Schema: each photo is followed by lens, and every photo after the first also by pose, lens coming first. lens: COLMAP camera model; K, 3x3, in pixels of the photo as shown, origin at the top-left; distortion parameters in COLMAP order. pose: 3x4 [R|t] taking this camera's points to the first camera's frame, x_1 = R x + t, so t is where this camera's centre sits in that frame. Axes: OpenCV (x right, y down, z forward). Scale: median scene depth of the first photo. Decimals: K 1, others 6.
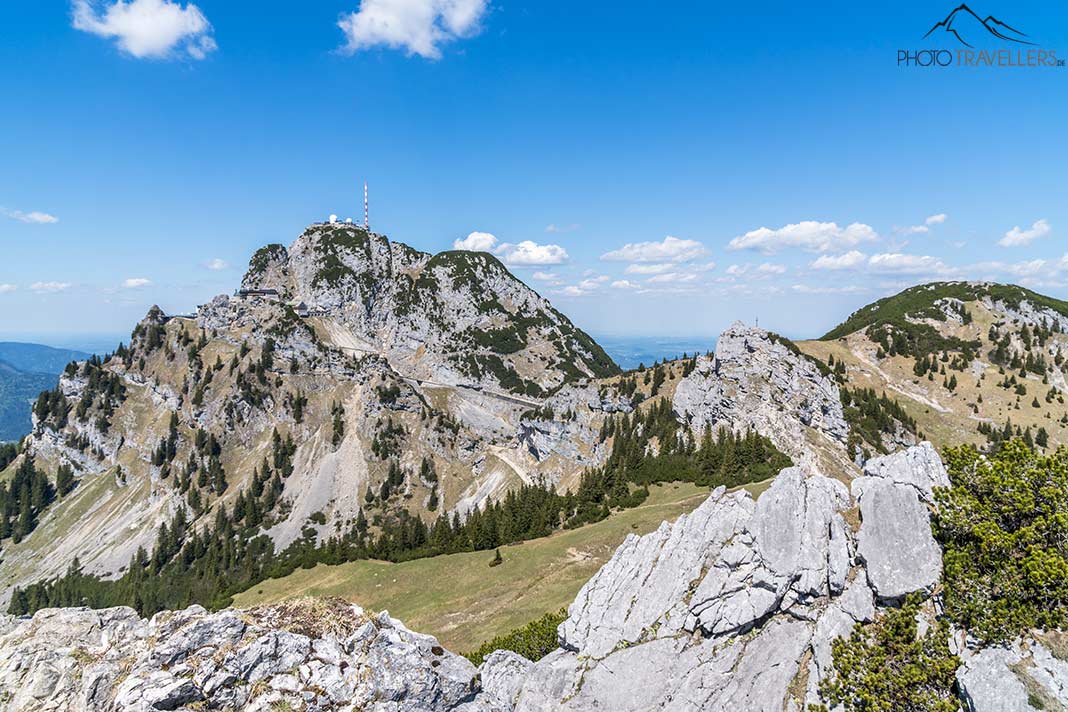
lens RADIAL K [[739.9, 0, 533.9], [0, 739.9, 355.0], [0, 0, 1]] dist [-0.010977, 0.008996]
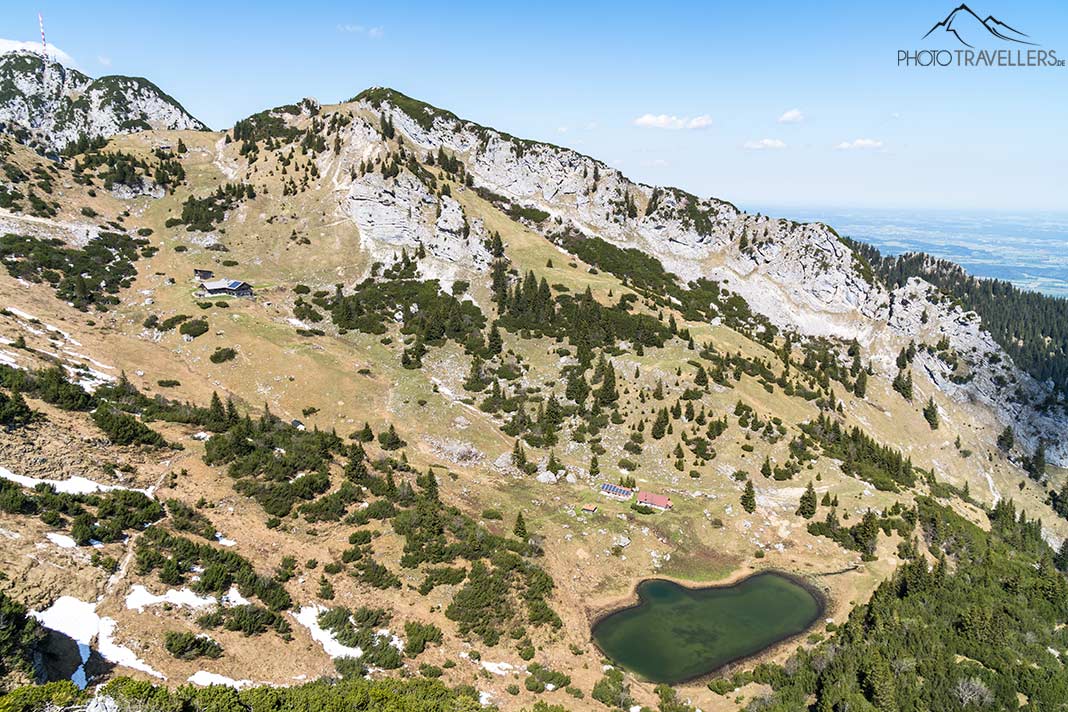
lens RADIAL K [[739.9, 0, 532.7], [0, 739.9, 351.6], [0, 0, 1]] dist [-0.010977, 0.008996]
pose [[0.998239, 0.021815, -0.055170, 0.626223], [-0.012067, 0.985162, 0.171201, 0.078640], [0.058087, -0.170234, 0.983690, -0.168140]]
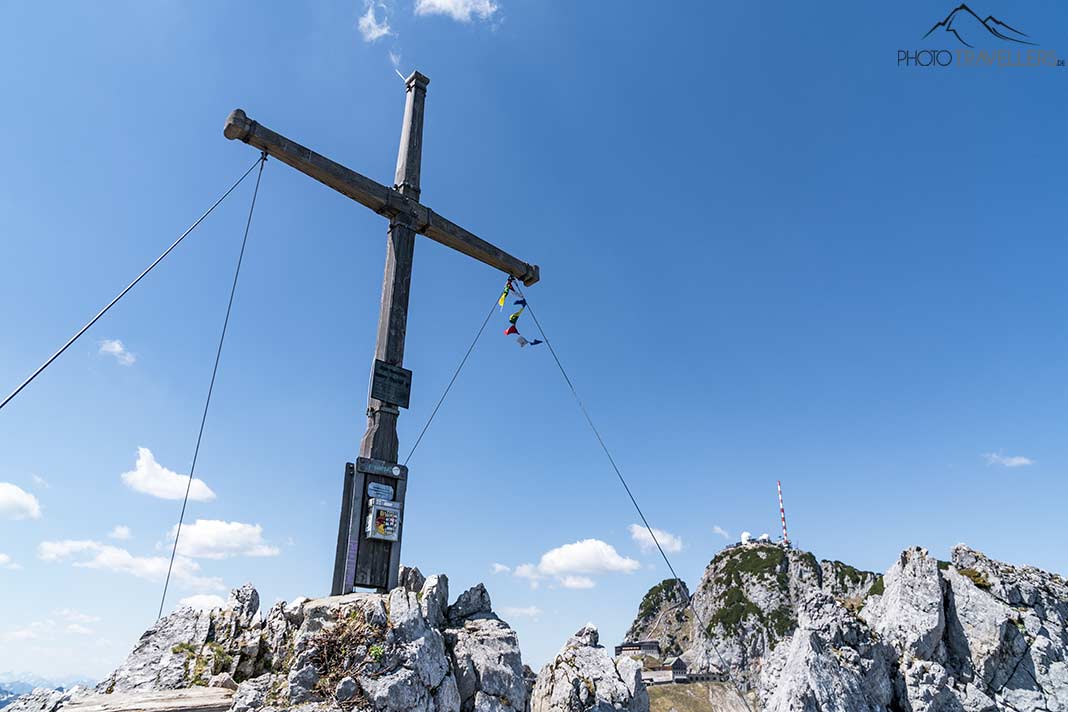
lens RADIAL K [[739.9, 0, 534.0], [0, 739.9, 357.5], [0, 0, 1]] dist [-0.010977, 0.008996]
pose [[0.695507, -0.286092, -0.659106, 0.122383], [-0.048396, 0.896576, -0.440237, -0.012103], [0.716887, 0.338086, 0.609730, 0.358107]]
